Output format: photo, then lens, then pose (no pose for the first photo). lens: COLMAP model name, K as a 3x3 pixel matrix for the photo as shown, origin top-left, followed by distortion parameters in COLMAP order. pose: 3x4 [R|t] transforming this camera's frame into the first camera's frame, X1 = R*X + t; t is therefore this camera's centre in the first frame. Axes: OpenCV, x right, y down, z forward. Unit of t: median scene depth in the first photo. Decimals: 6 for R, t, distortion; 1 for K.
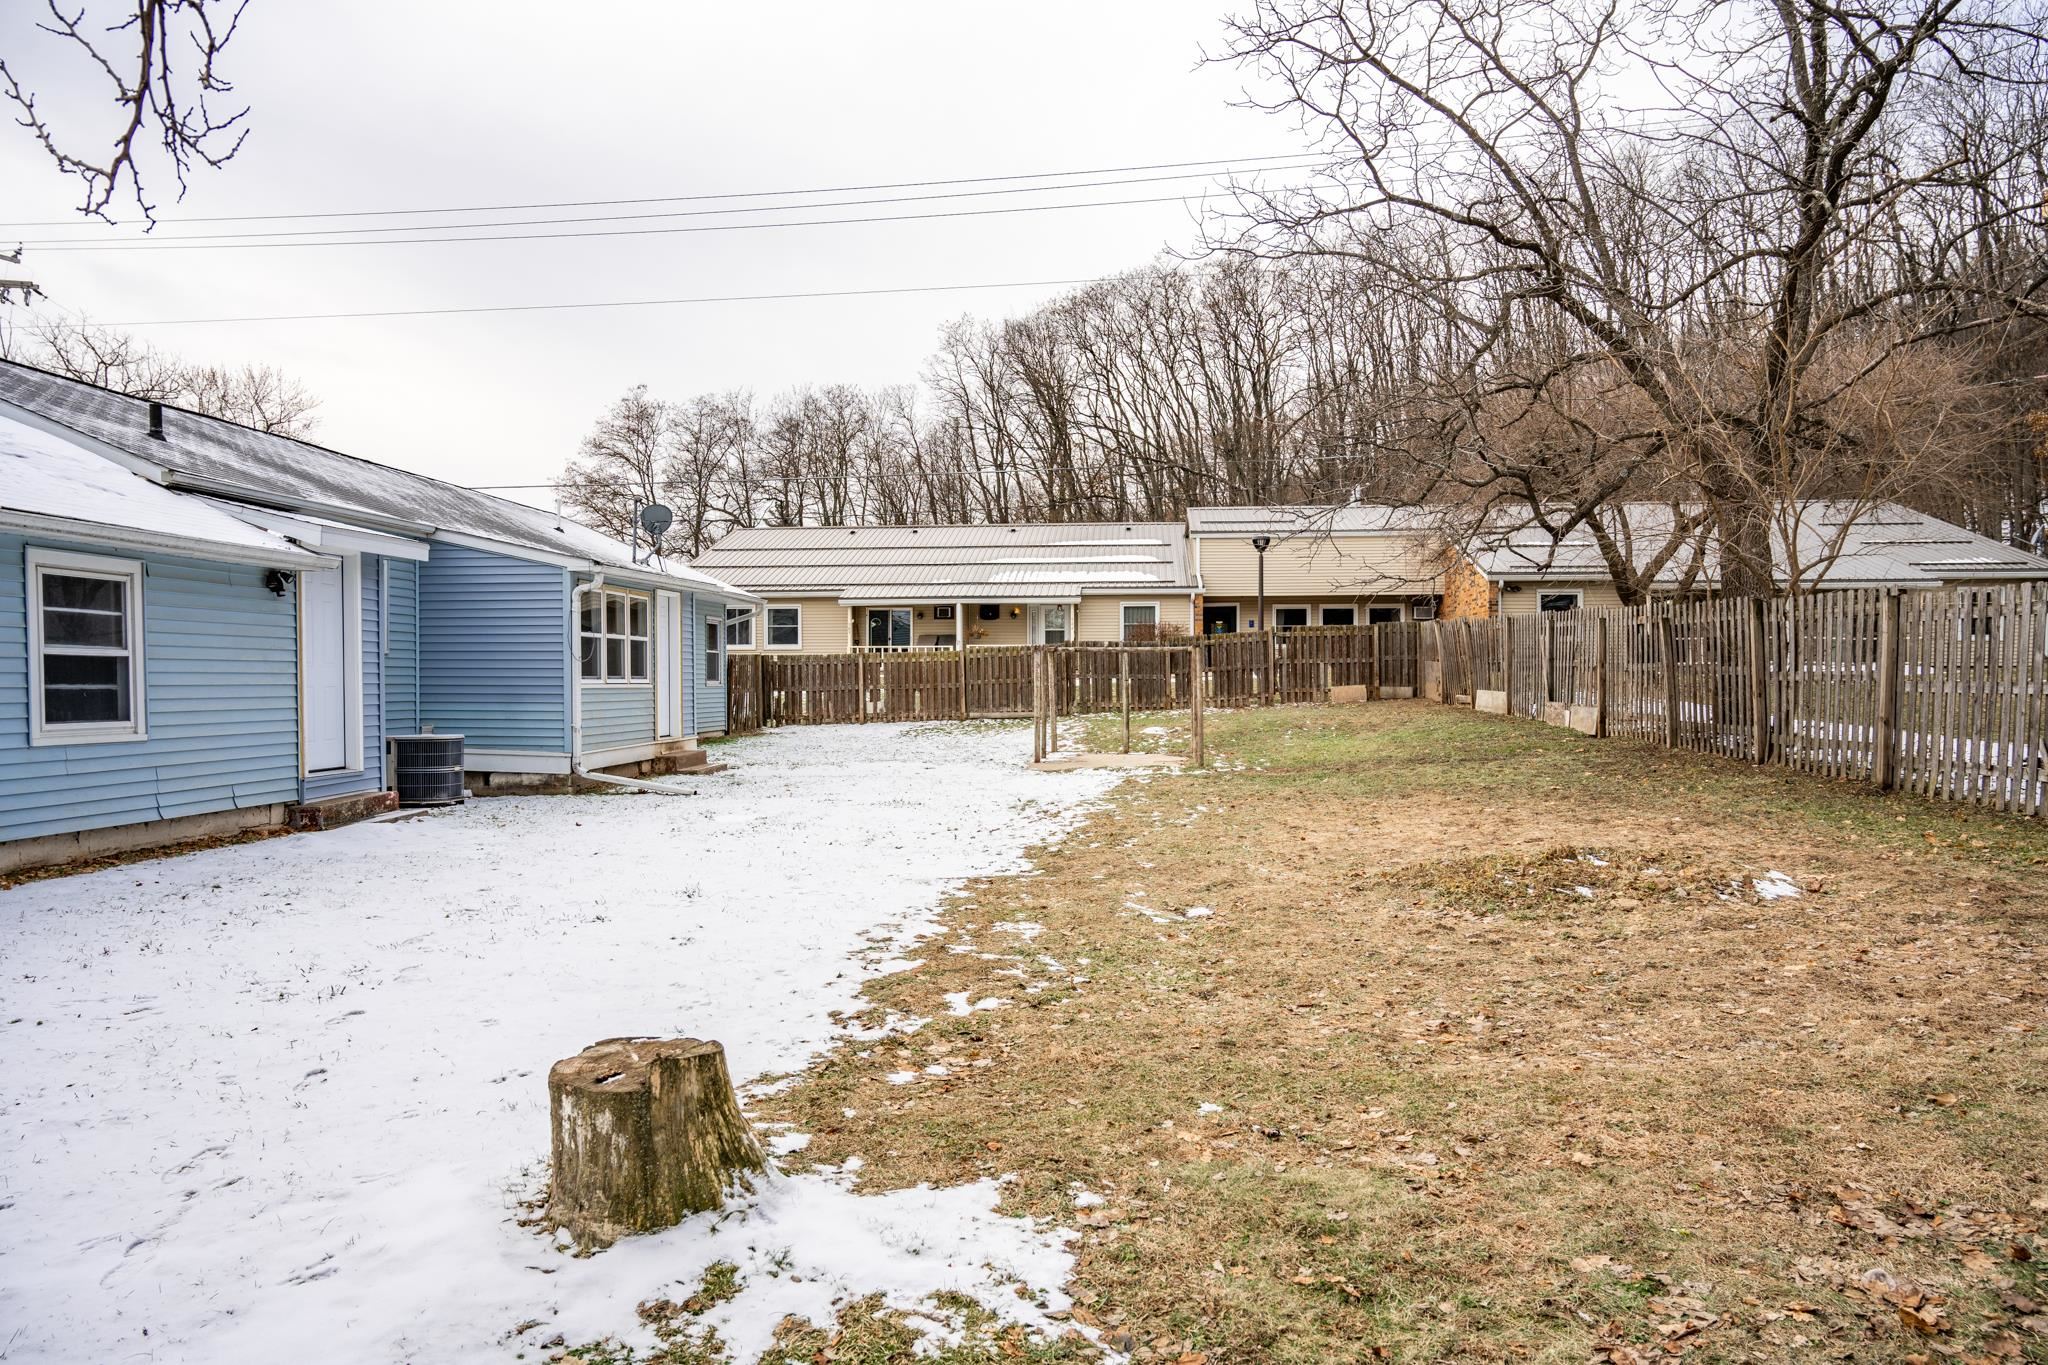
lens RADIAL K [[1368.0, 0, 1060.4], [0, 1368.0, 684.2], [0, 0, 1]] dist [-0.010186, 0.004841]
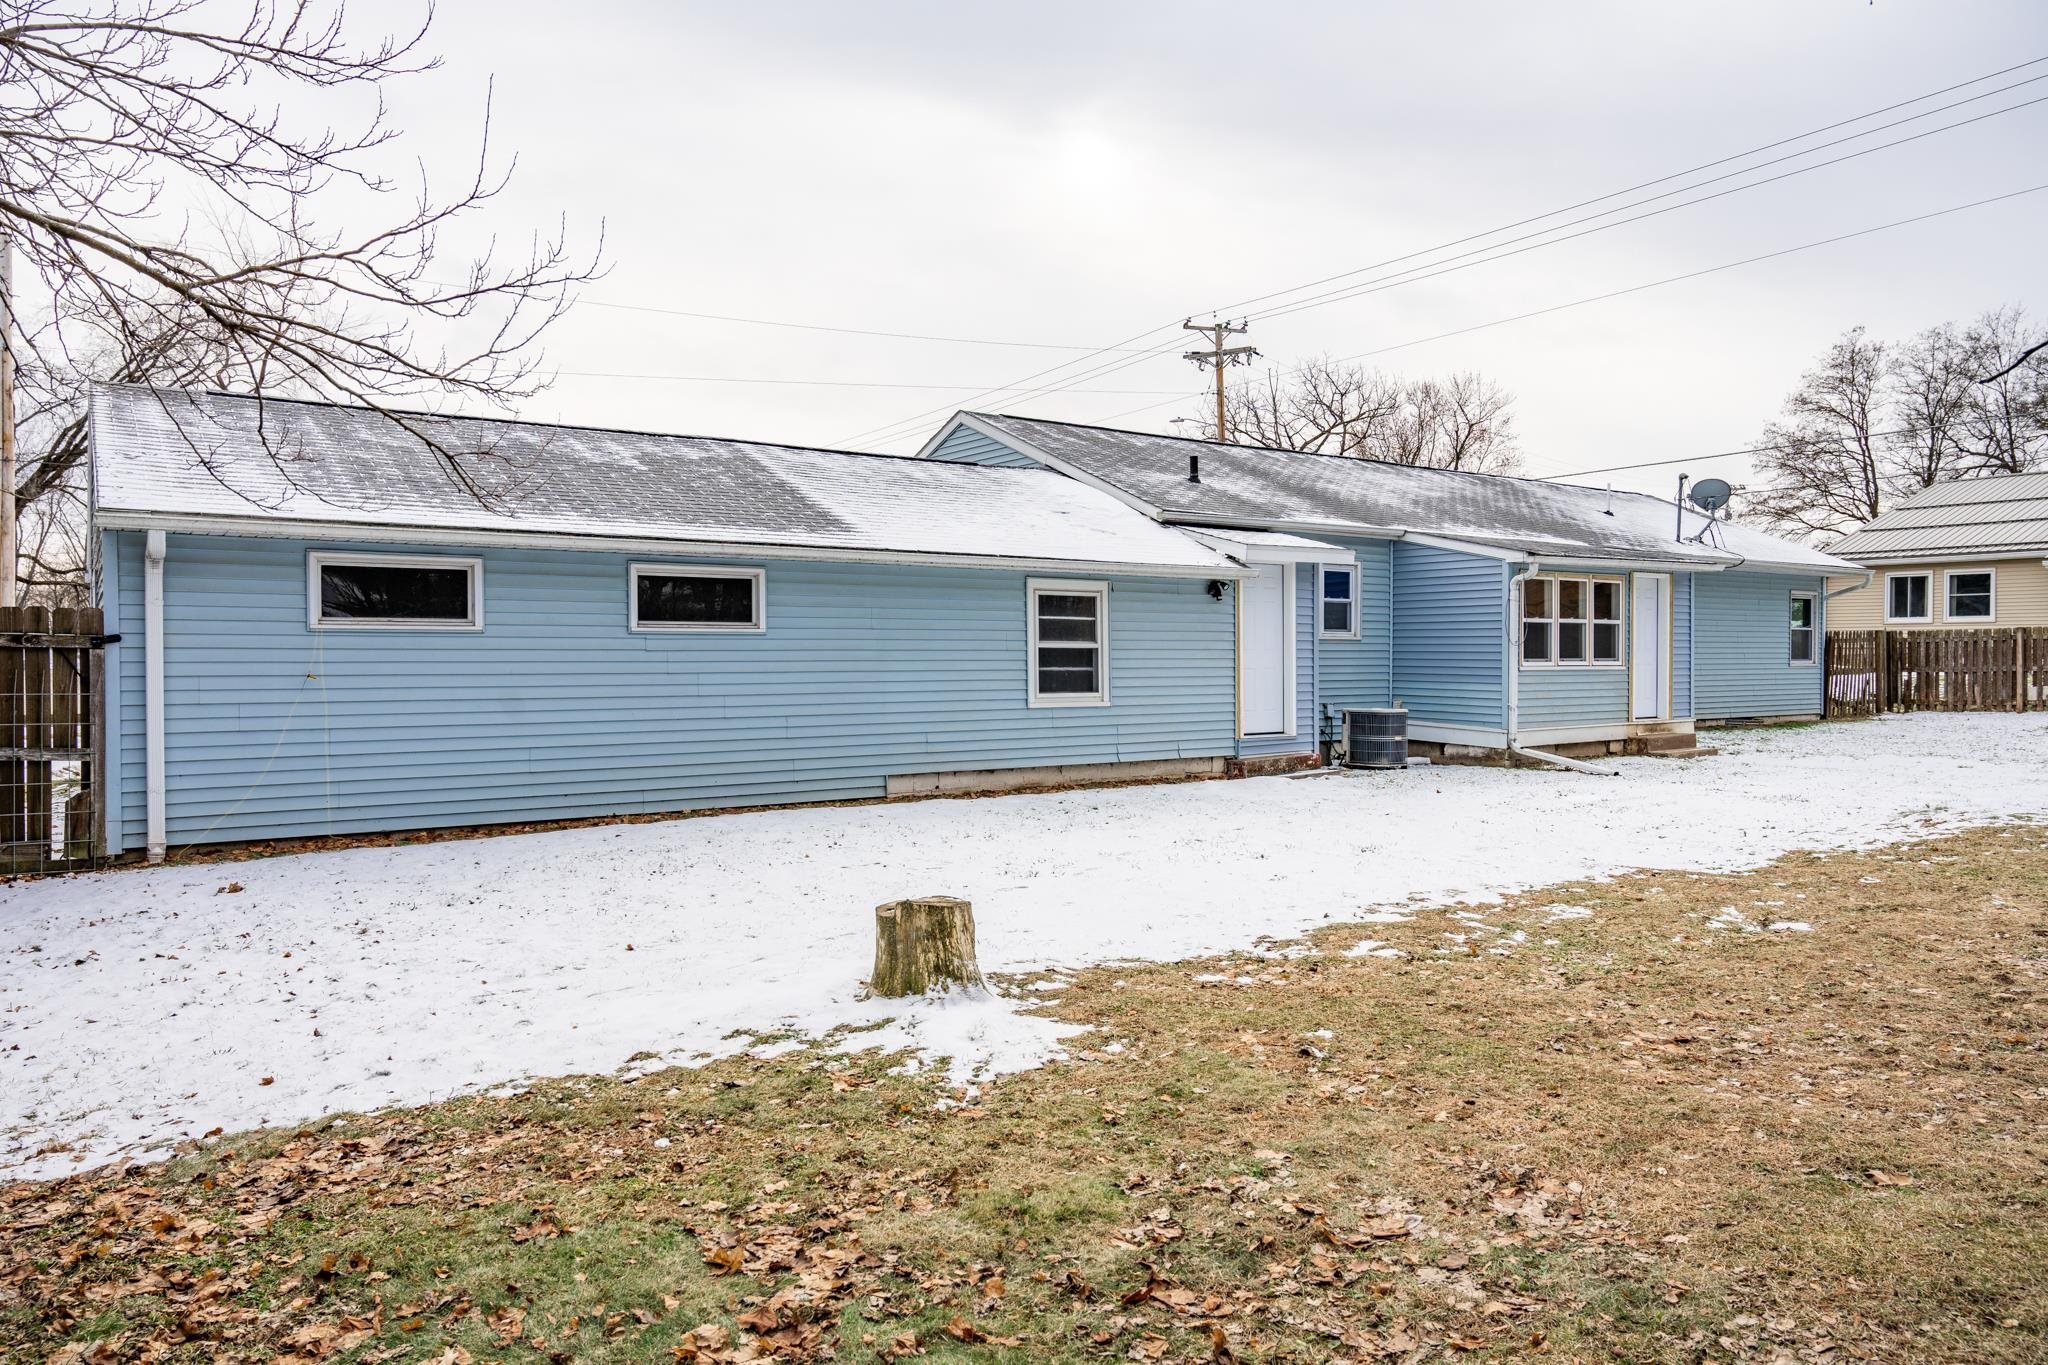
lens RADIAL K [[1407.7, 0, 1058.9], [0, 1407.7, 685.7], [0, 0, 1]] dist [-0.007964, 0.002841]
pose [[0.644692, 0.020652, -0.764163, 0.325438], [-0.004459, 0.999720, 0.023256, -0.011131], [0.764429, -0.011586, 0.644604, 0.002196]]
